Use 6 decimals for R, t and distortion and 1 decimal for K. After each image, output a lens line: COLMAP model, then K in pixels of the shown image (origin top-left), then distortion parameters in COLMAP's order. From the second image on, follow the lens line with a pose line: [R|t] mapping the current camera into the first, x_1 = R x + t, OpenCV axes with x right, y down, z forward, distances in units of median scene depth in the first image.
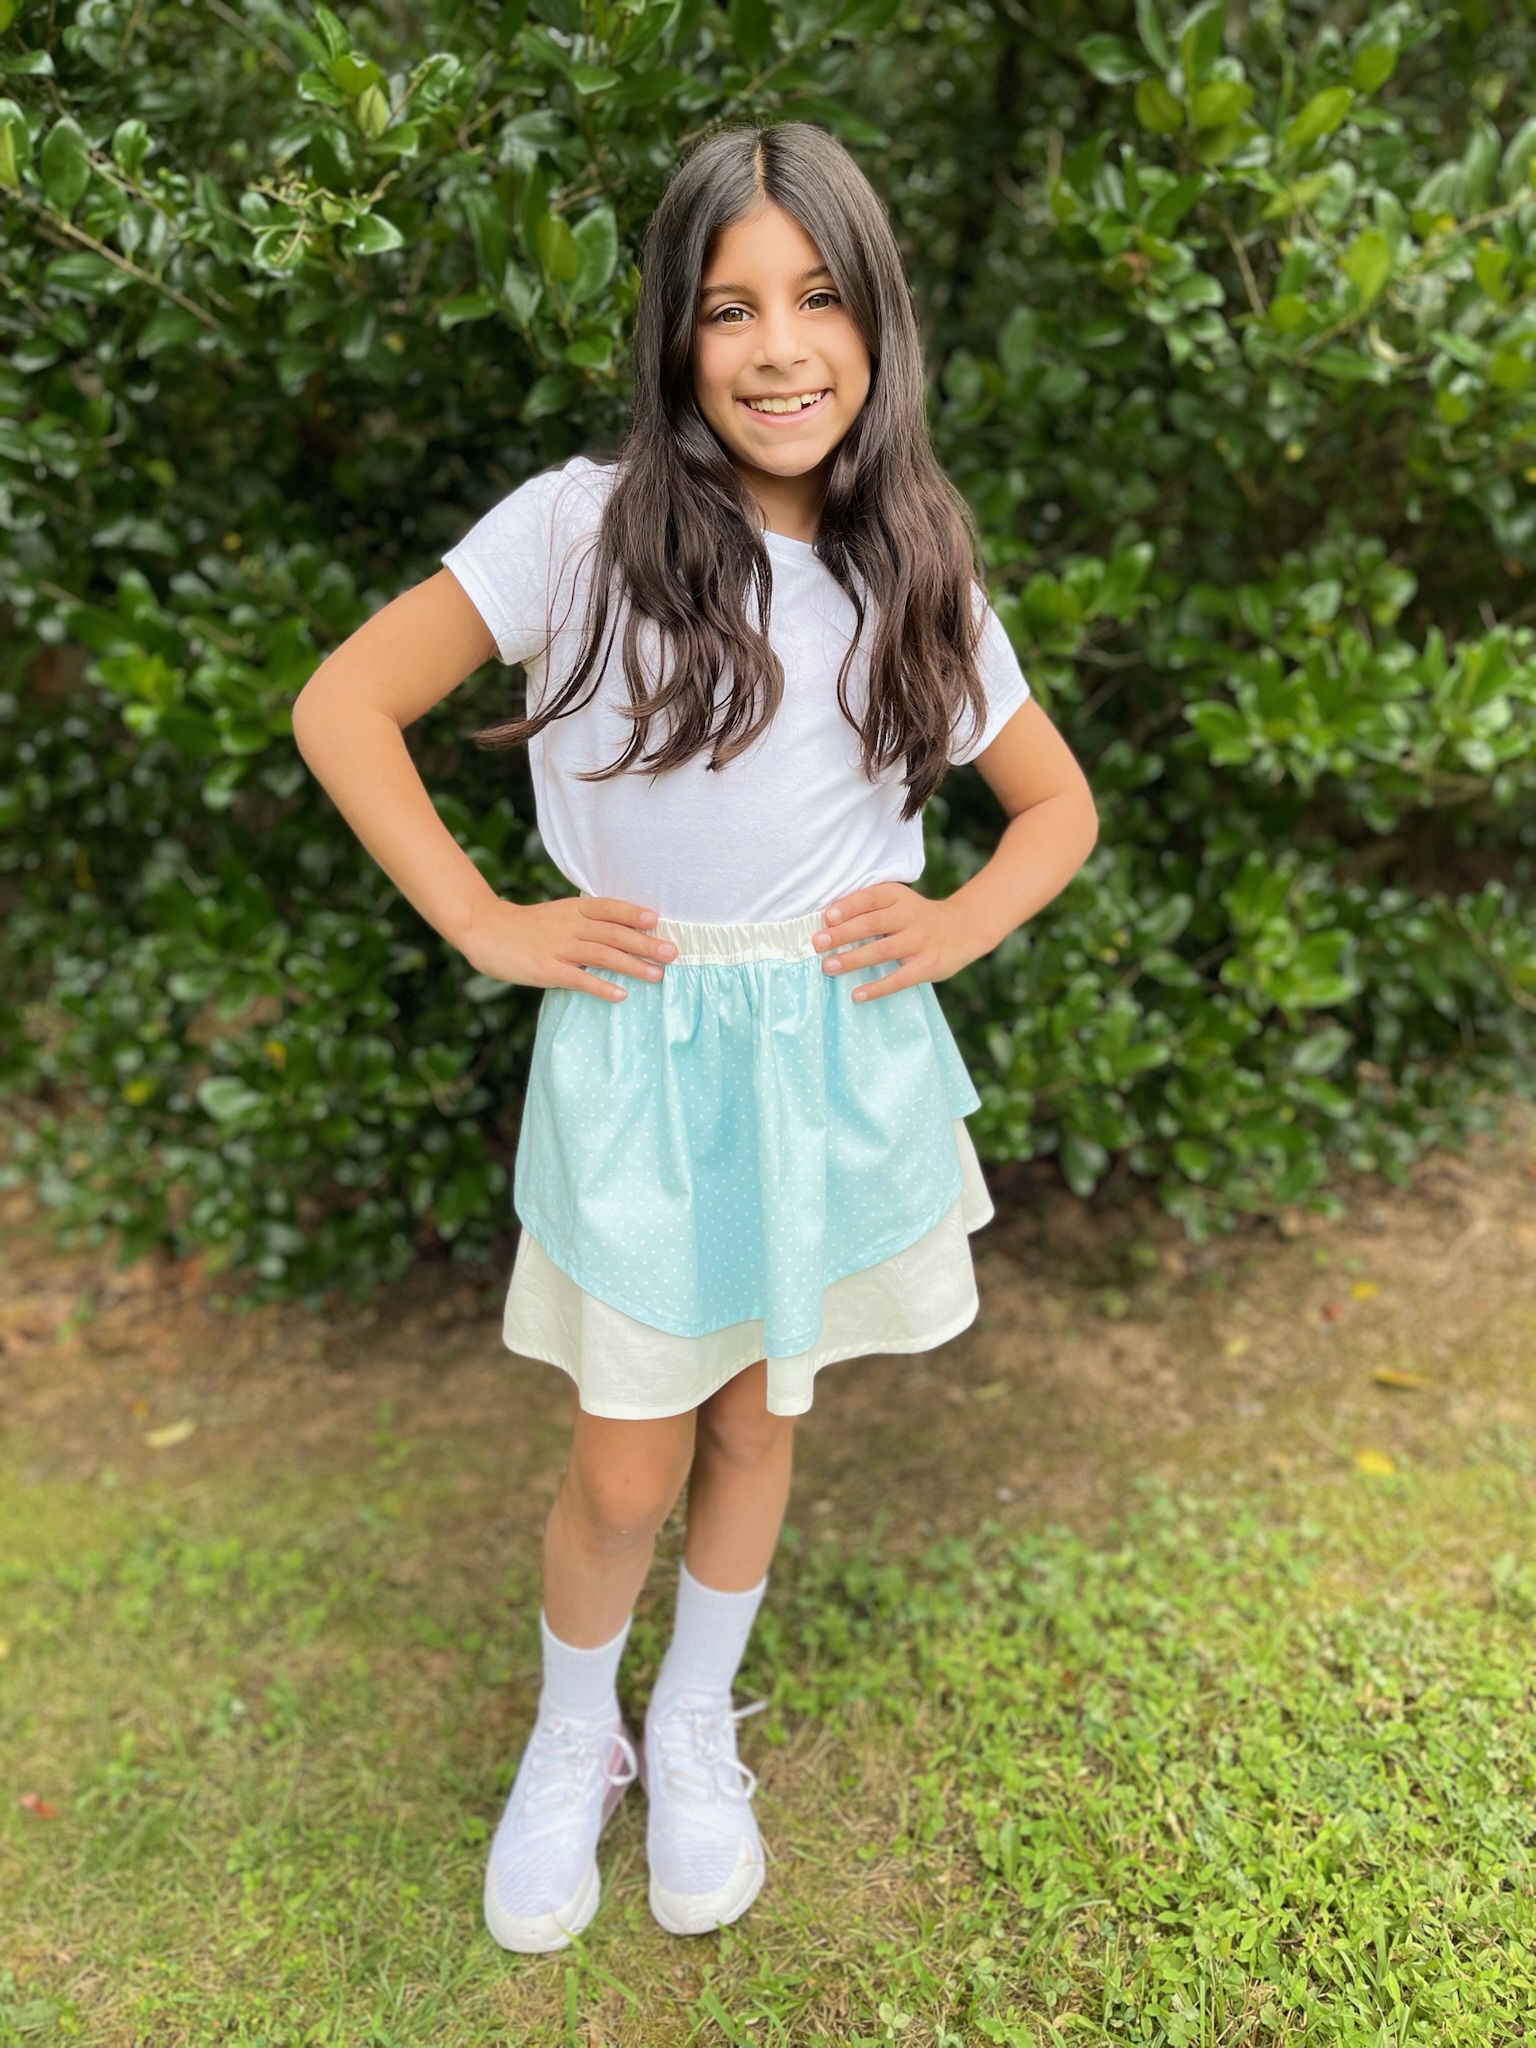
lens RADIAL K [[1510.8, 0, 765.5], [0, 1510.8, 991.0], [0, 0, 1]] dist [0.056148, -0.044007]
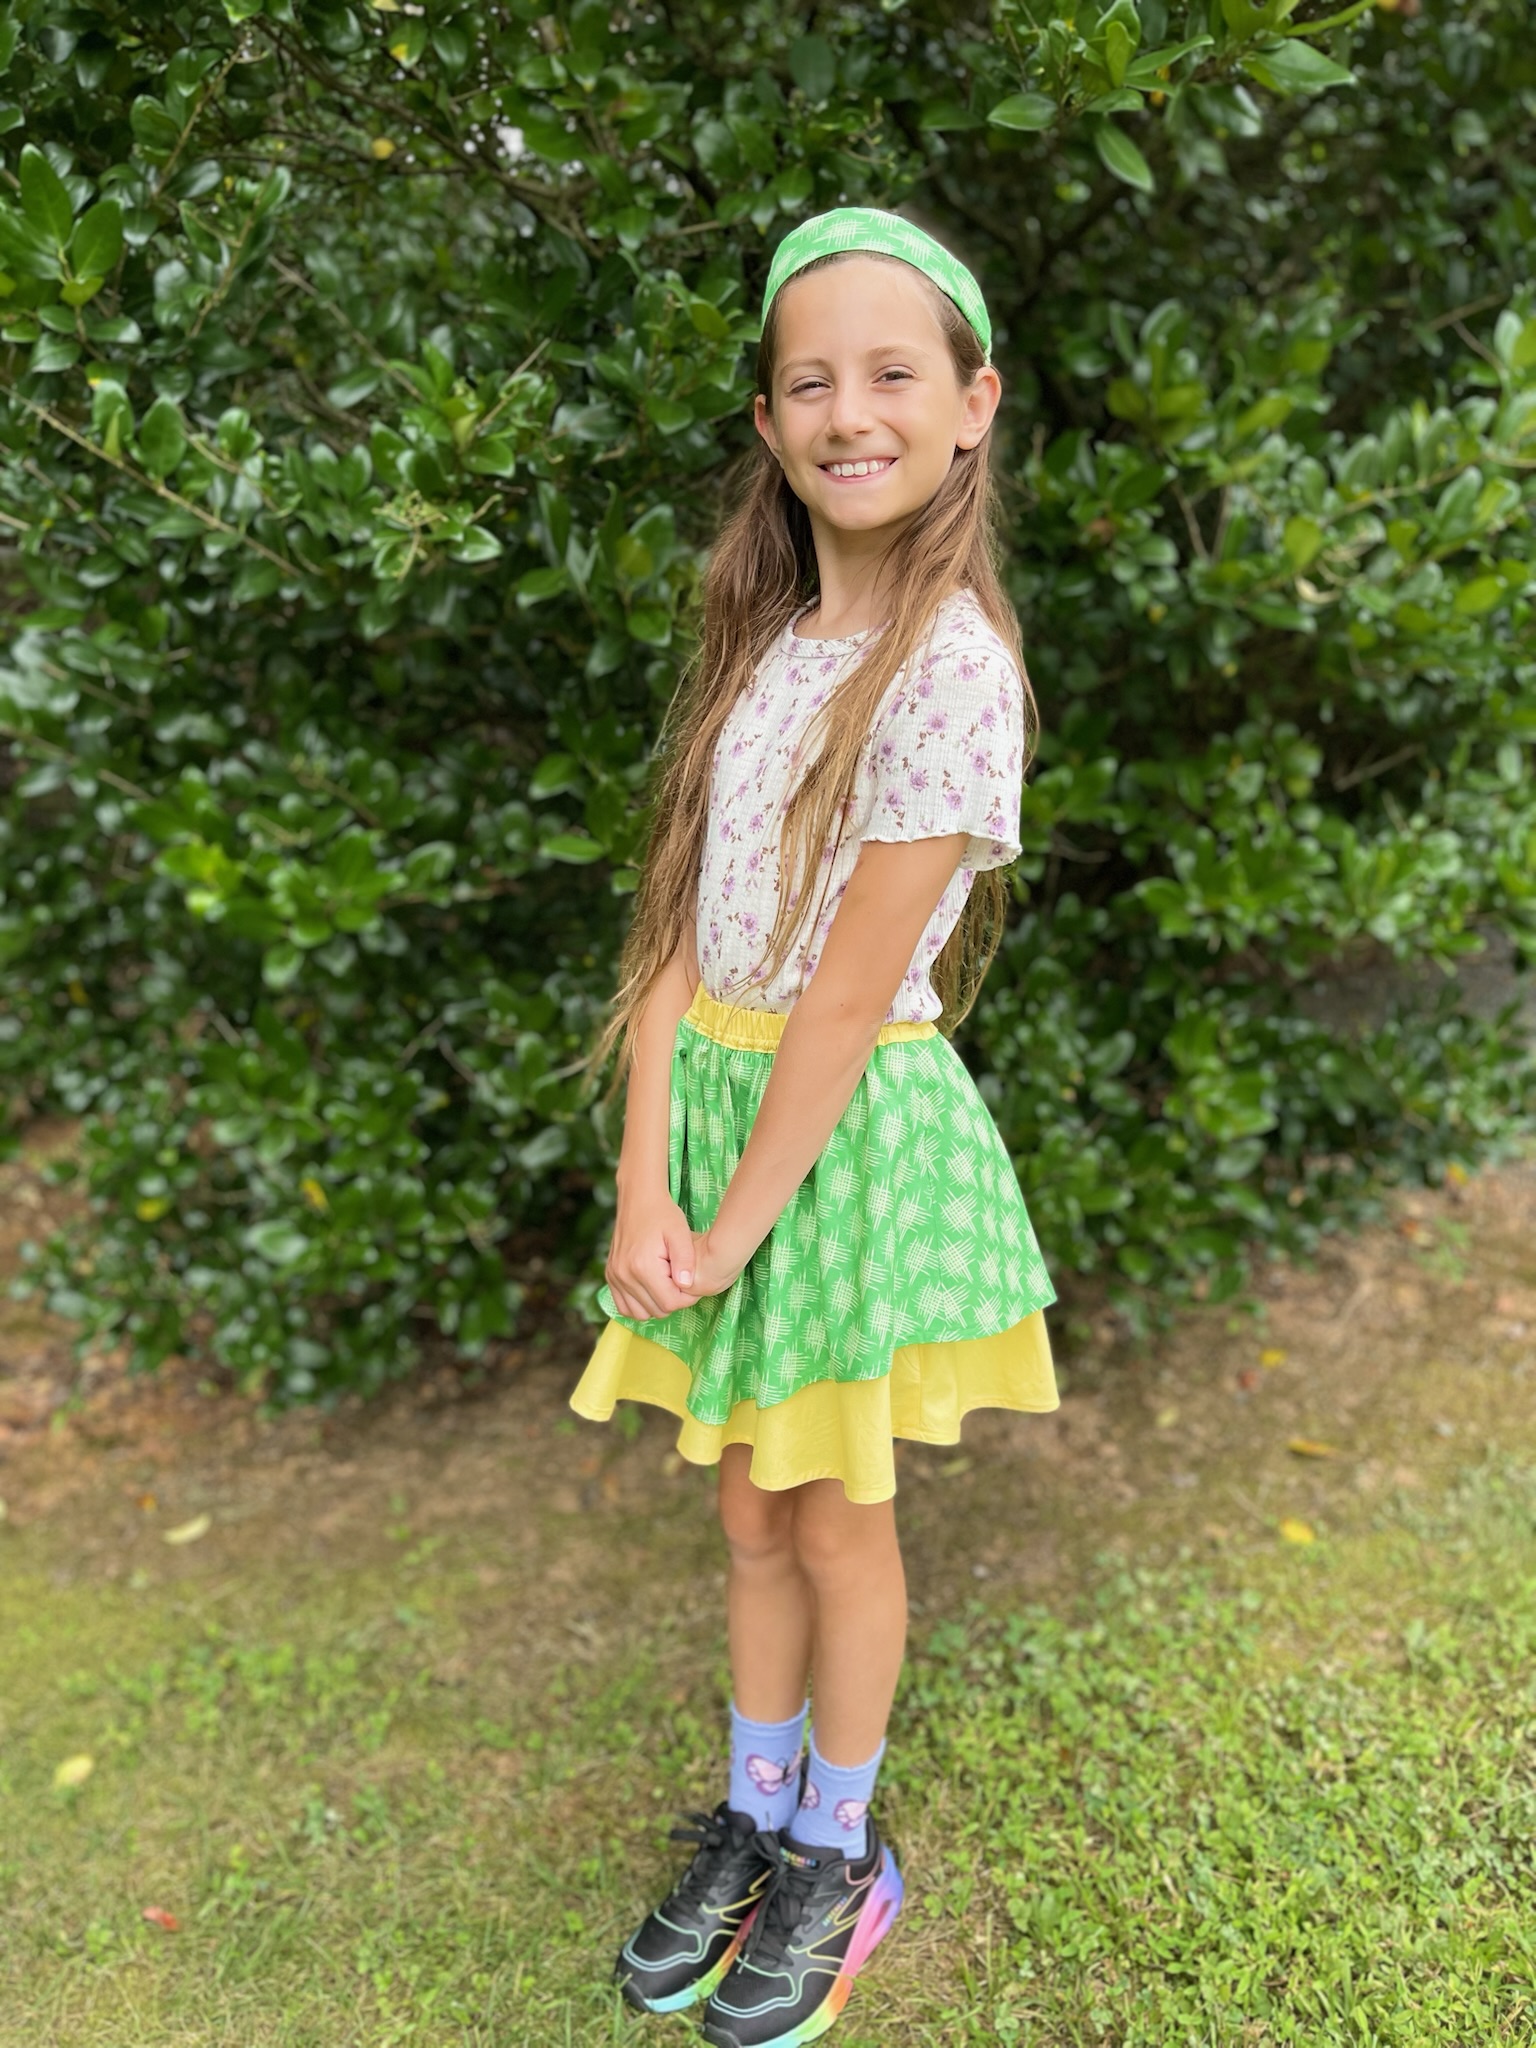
lens RADIAL K [[1560.9, 0, 713.6], [0, 1560.9, 936.3], [0, 0, 1]] dist [0.067639, -0.062058]
pose [[0.996132, -0.011245, 0.087143, -0.158400], [0.009864, 0.999819, 0.016262, -0.186769], [-0.087311, -0.015340, 0.996063, -0.164788]]
